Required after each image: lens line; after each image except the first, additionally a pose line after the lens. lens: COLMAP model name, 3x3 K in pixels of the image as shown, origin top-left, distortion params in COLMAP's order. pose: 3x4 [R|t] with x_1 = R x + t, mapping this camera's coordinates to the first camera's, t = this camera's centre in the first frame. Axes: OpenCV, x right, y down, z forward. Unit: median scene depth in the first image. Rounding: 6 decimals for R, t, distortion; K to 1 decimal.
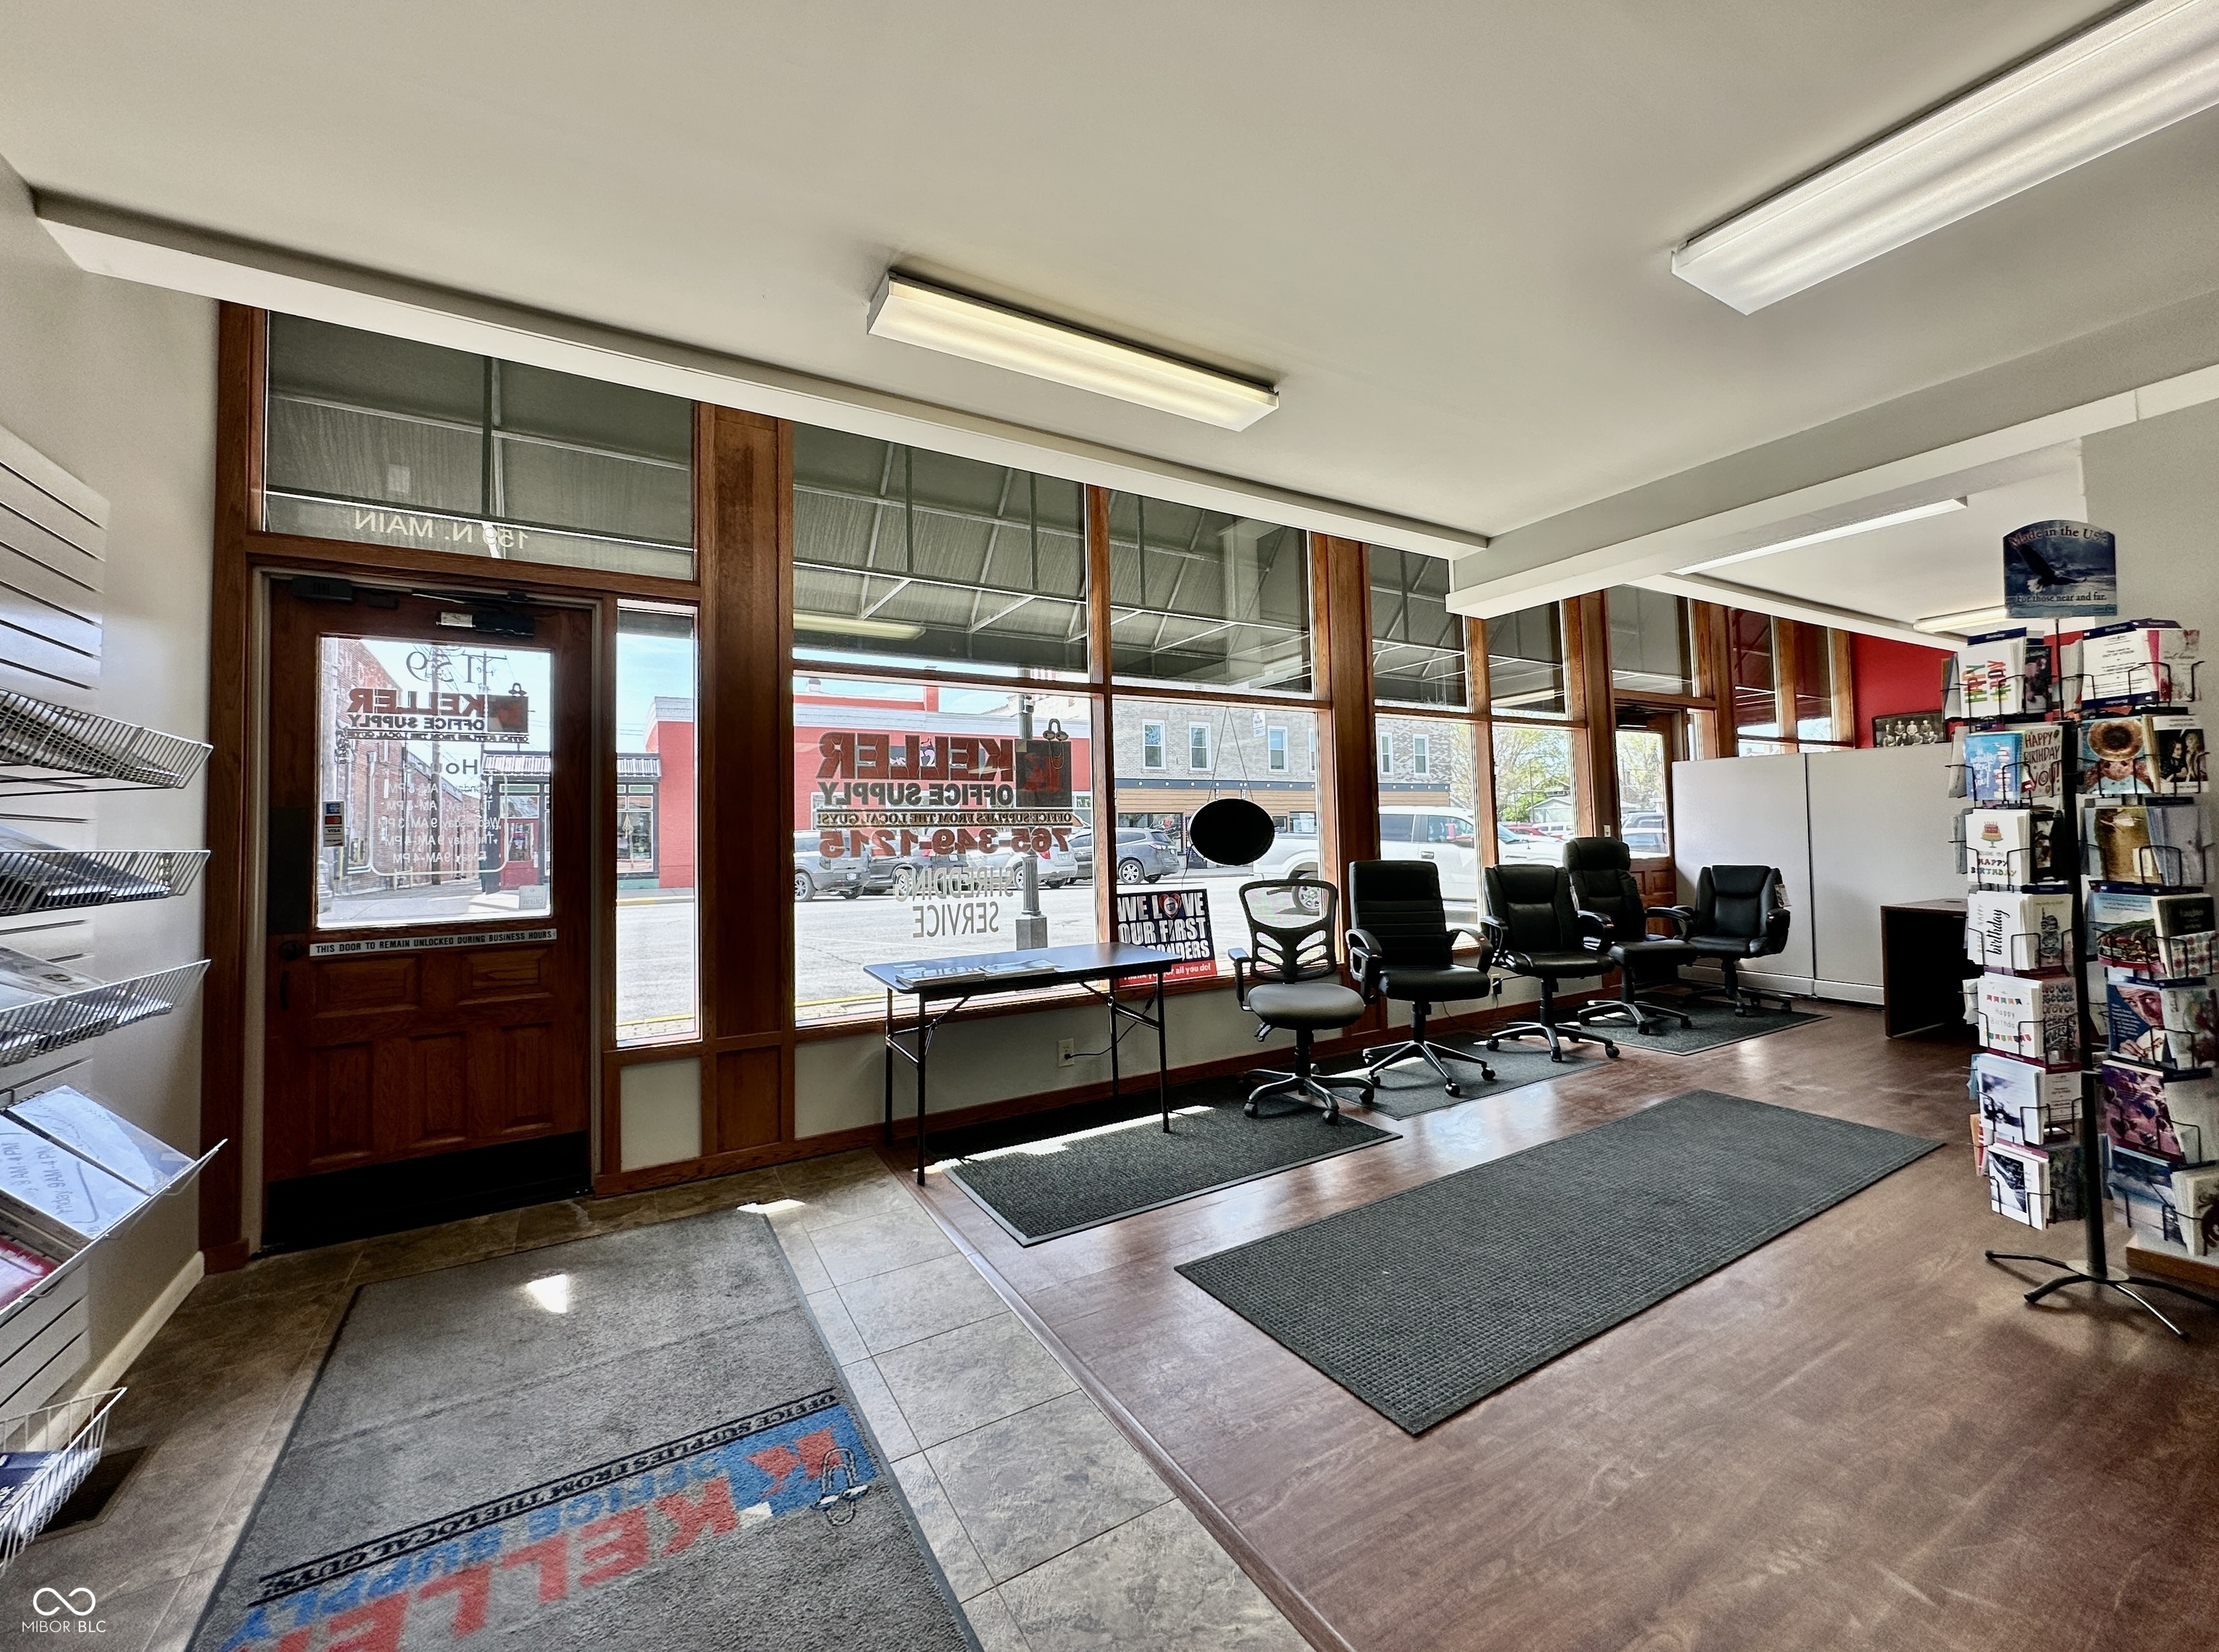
lens RADIAL K [[888.0, 0, 1112.0], [0, 888.0, 804.6], [0, 0, 1]] dist [0.000079, -0.000007]
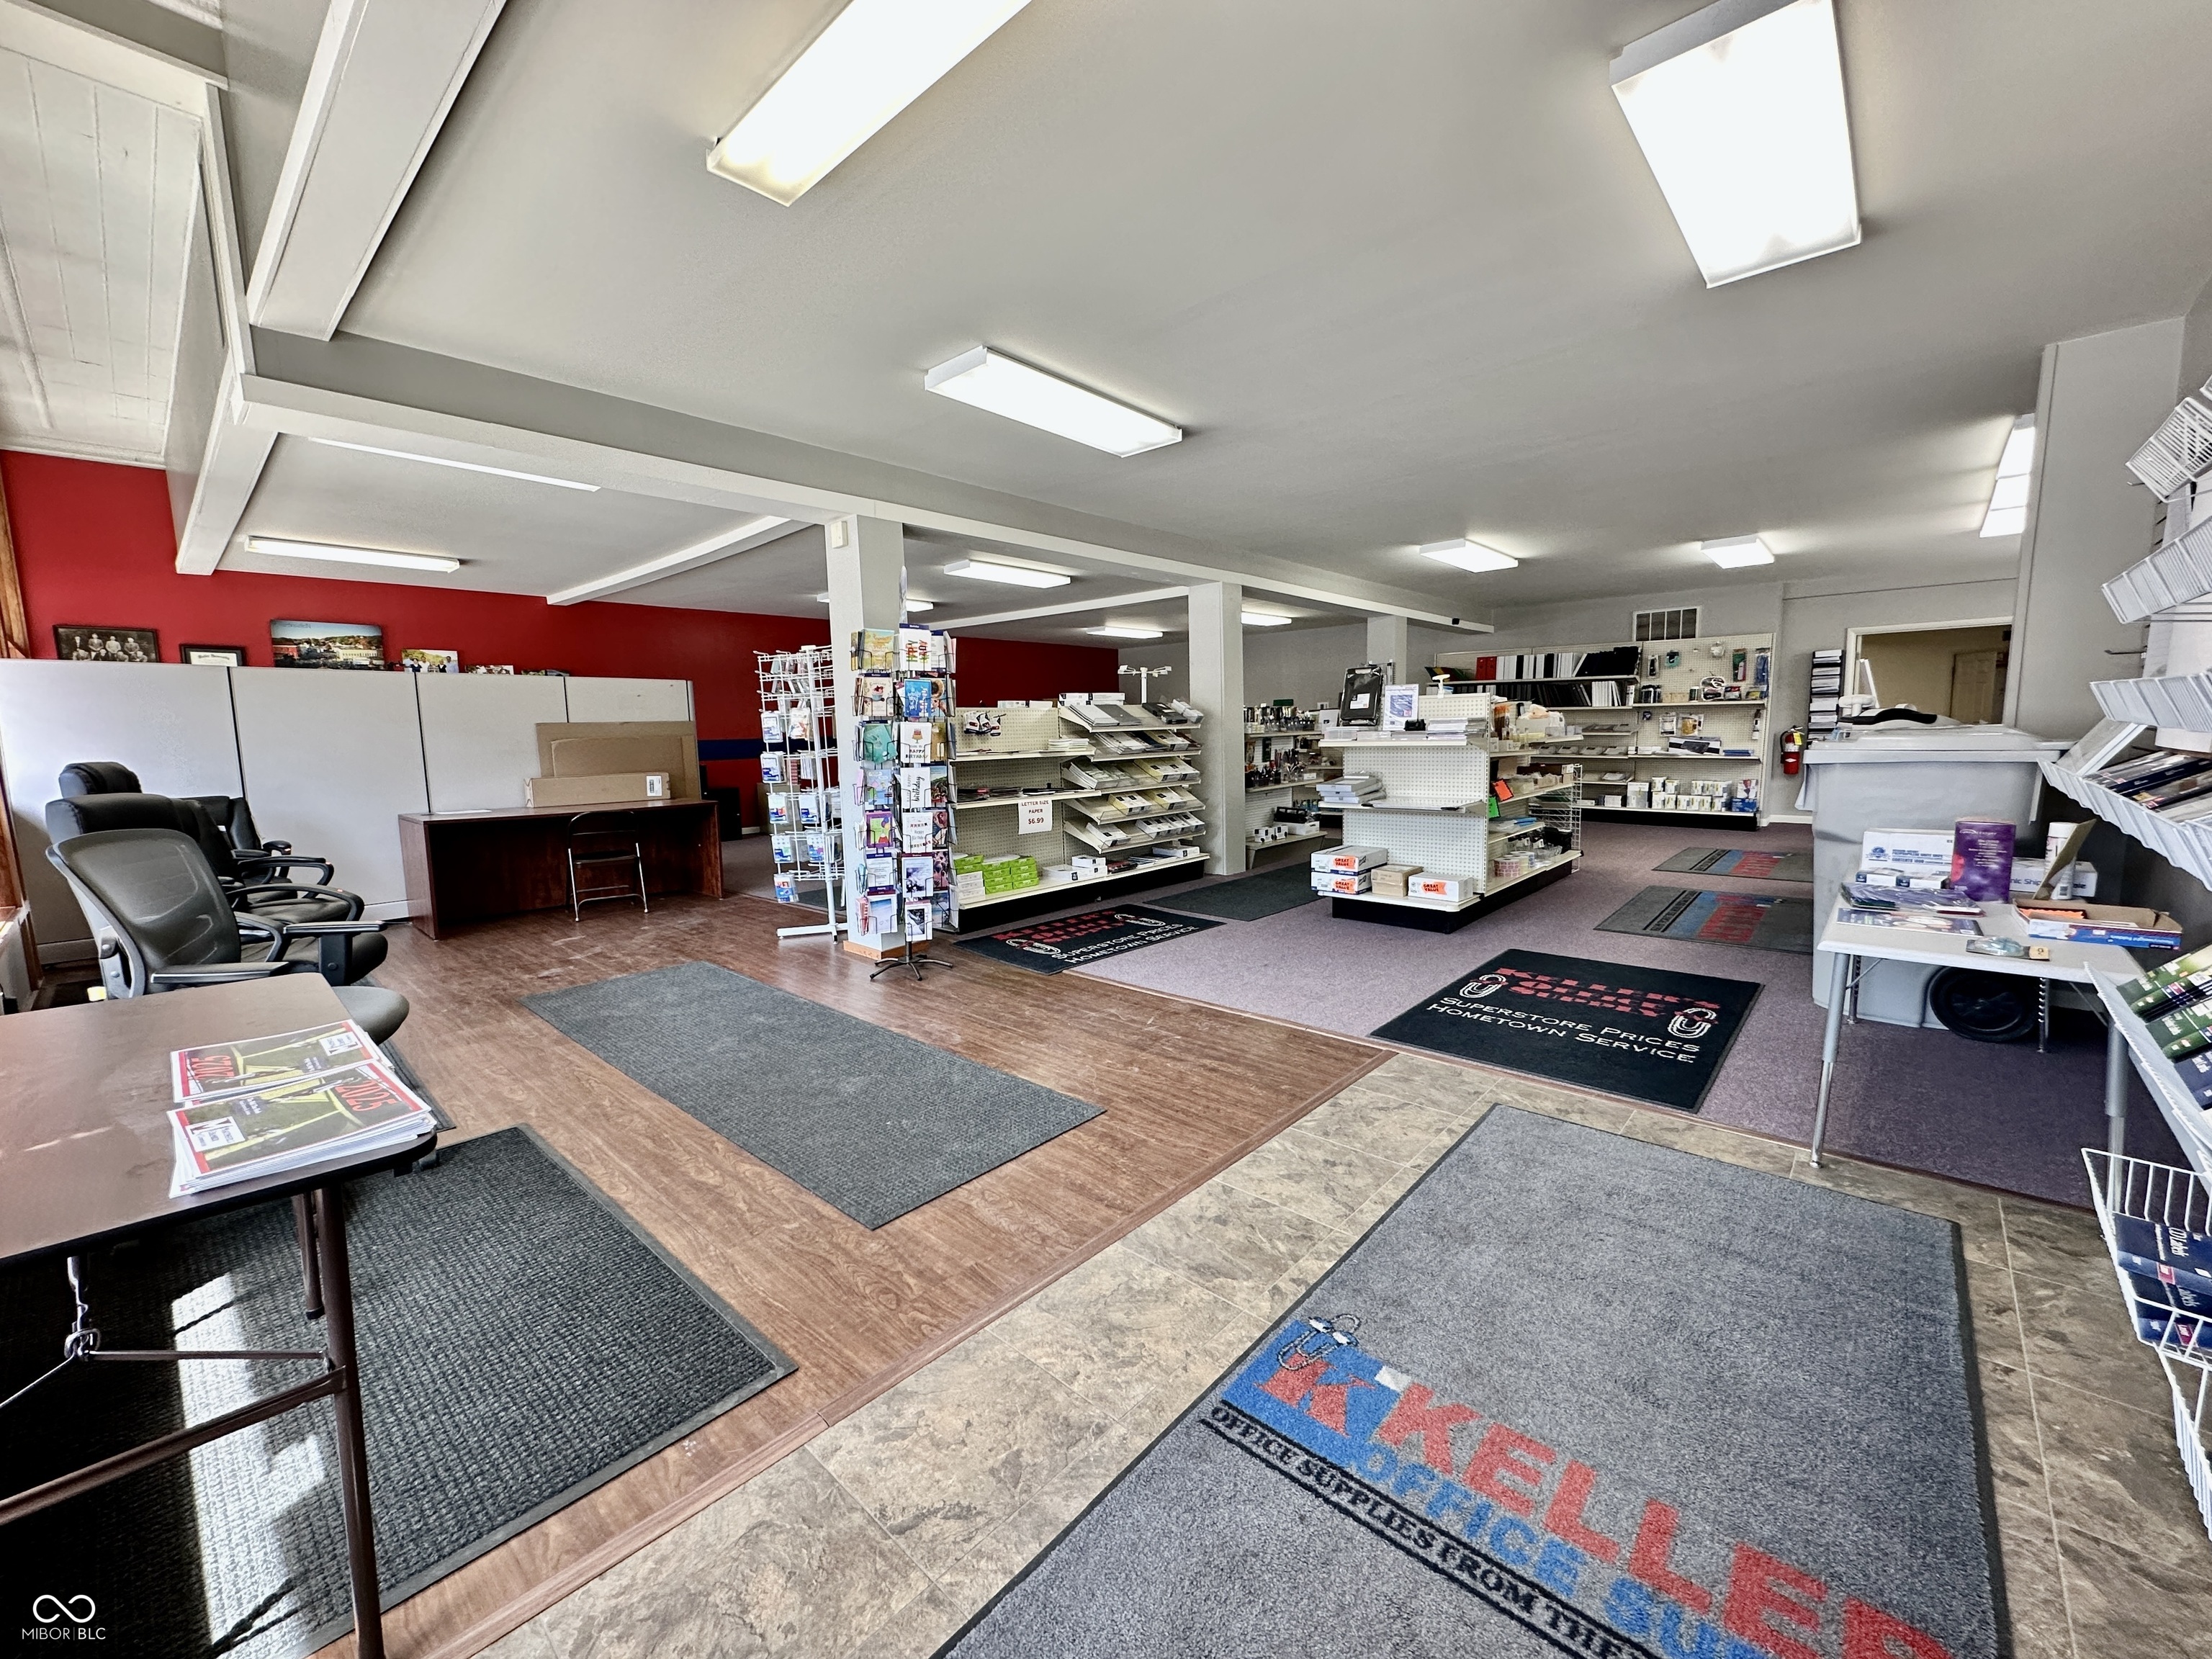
lens RADIAL K [[885.2, 0, 1115.1], [0, 885.2, 830.9], [0, 0, 1]] dist [0.000079, -0.000007]
pose [[-0.305124, -0.078156, 0.949100, -0.891216], [-0.005227, 0.996749, 0.080399, 0.080587], [-0.952298, 0.019571, -0.304540, 1.177536]]
